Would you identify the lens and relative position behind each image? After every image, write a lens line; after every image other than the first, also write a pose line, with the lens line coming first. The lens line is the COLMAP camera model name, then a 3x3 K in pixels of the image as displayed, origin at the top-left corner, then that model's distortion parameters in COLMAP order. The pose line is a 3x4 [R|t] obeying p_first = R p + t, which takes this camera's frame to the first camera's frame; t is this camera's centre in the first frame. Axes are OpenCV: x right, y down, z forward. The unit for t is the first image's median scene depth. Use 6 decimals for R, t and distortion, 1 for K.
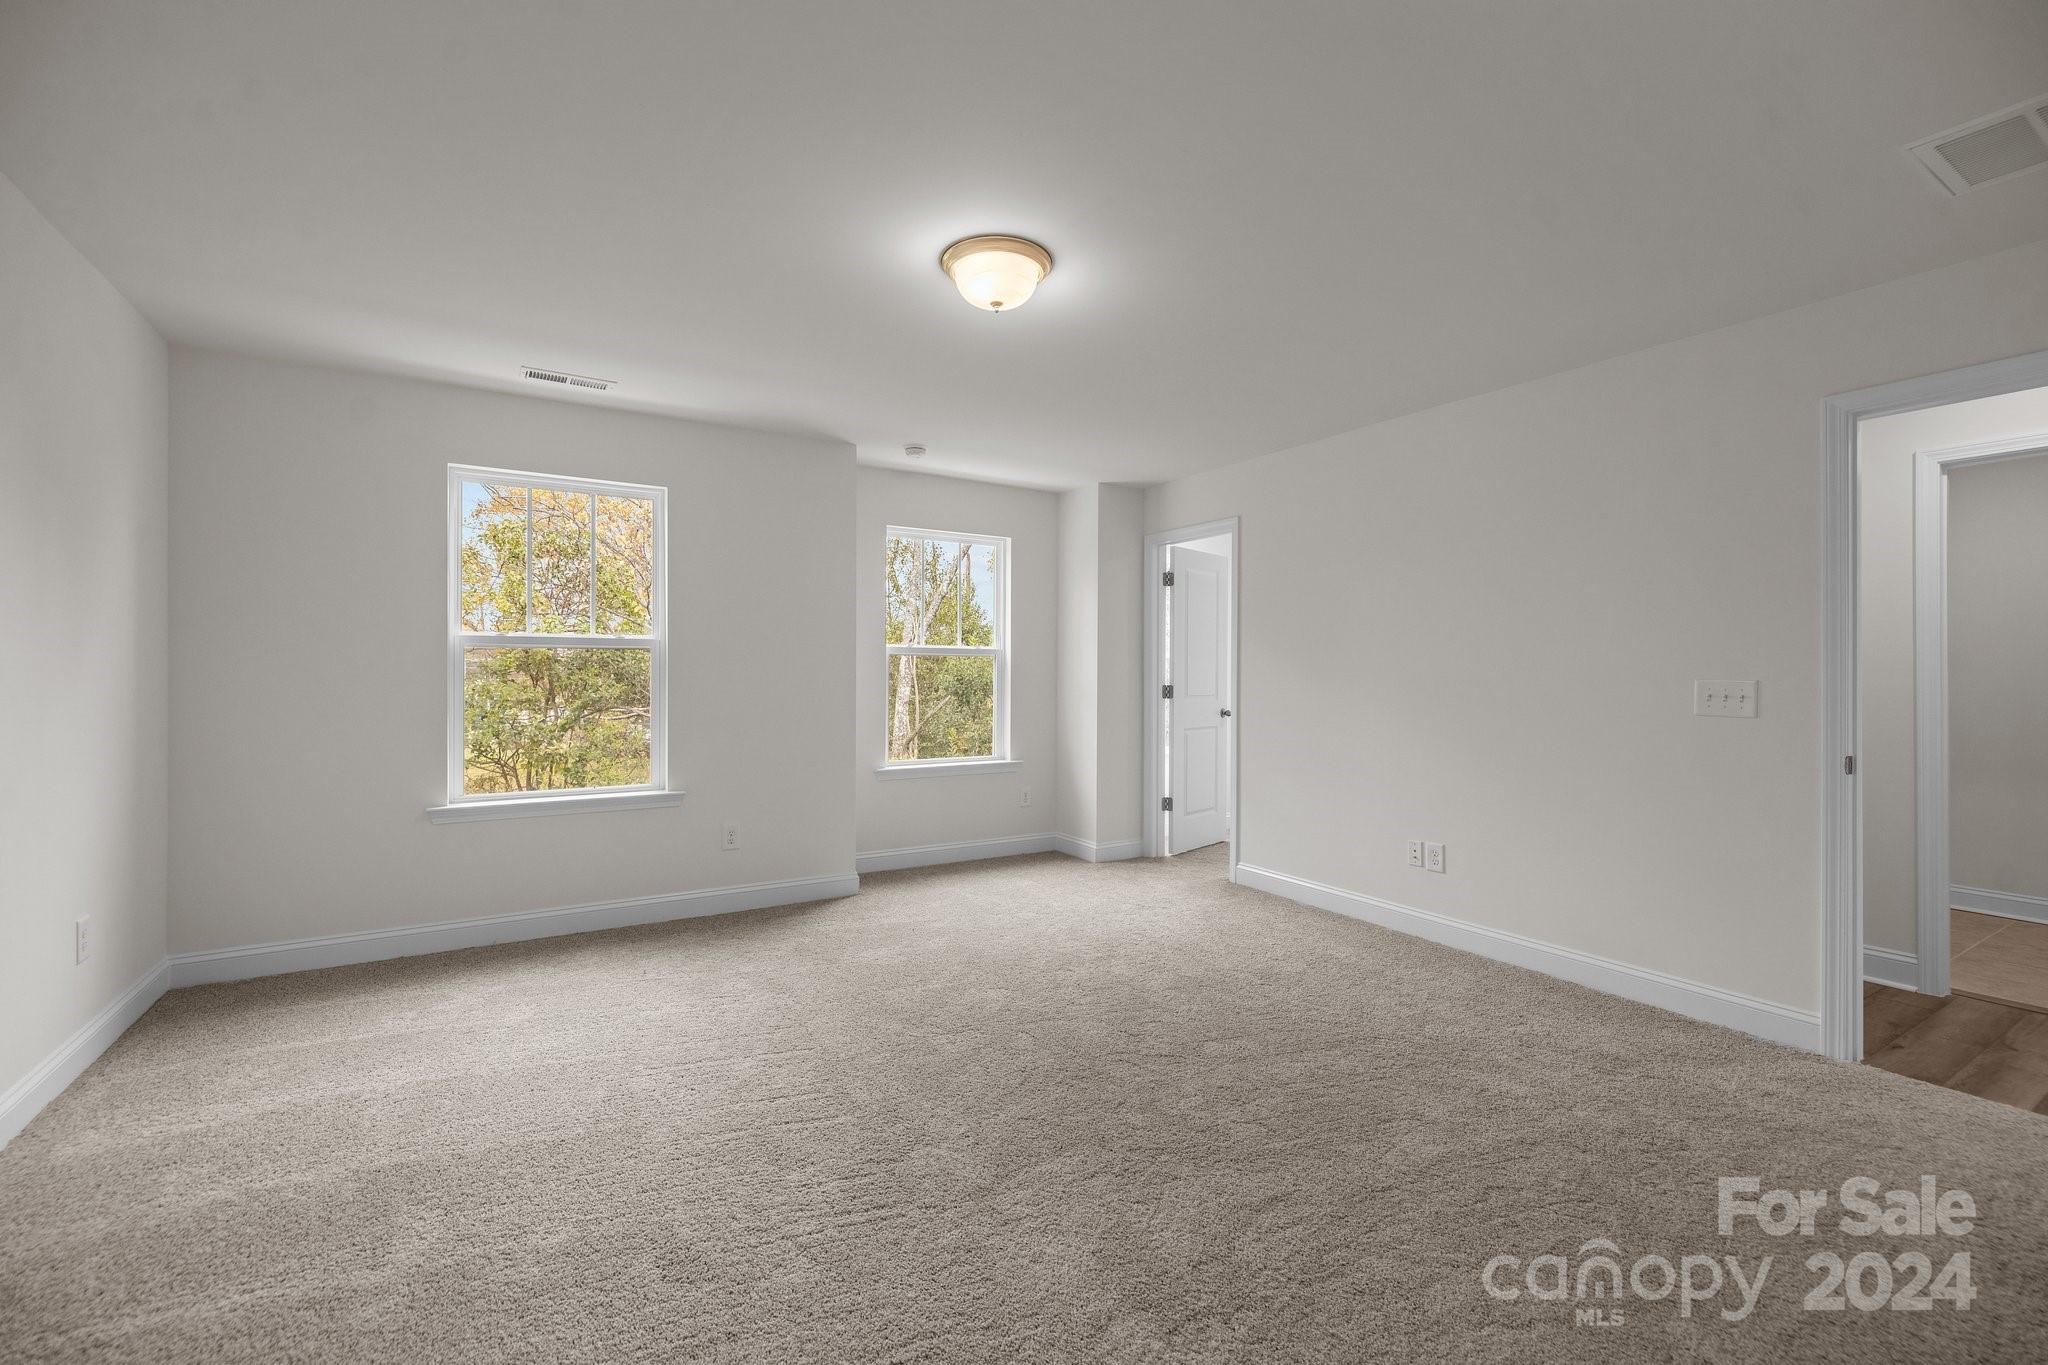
lens RADIAL K [[879.4, 0, 1017.6], [0, 879.4, 665.6], [0, 0, 1]] dist [-0.000026, 0.000112]
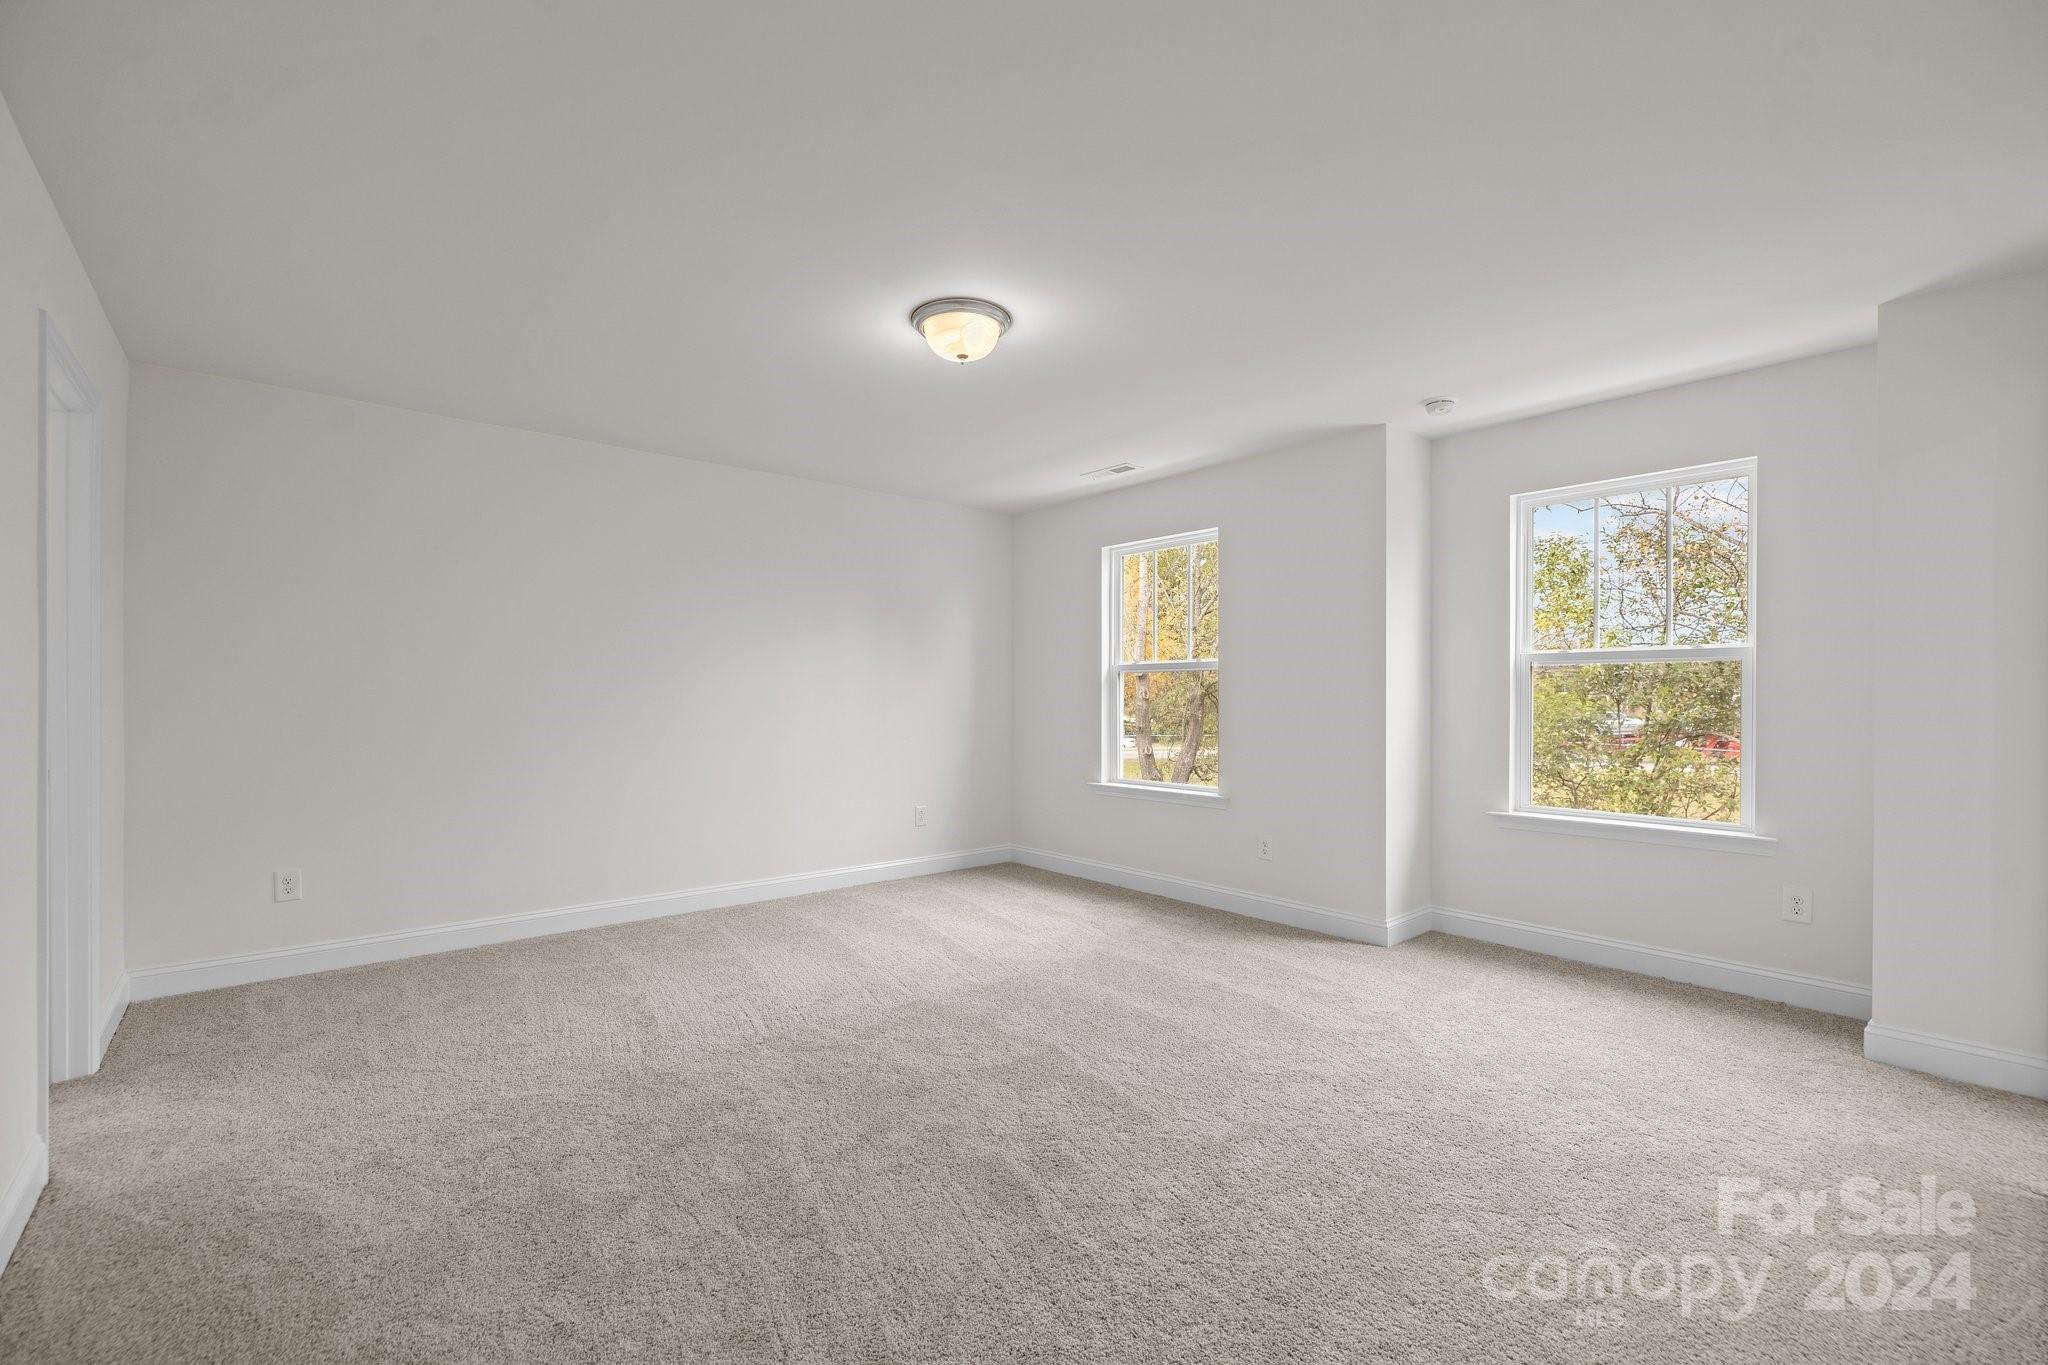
lens RADIAL K [[849.0, 0, 1024.0], [0, 849.0, 682.5], [0, 0, 1]] dist [0.000732, 0.000090]
pose [[0.195964, -0.008617, -0.980573, 0.555230], [0.010533, 0.999922, -0.006682, 0.001480], [0.980555, -0.009019, 0.196039, 0.468054]]
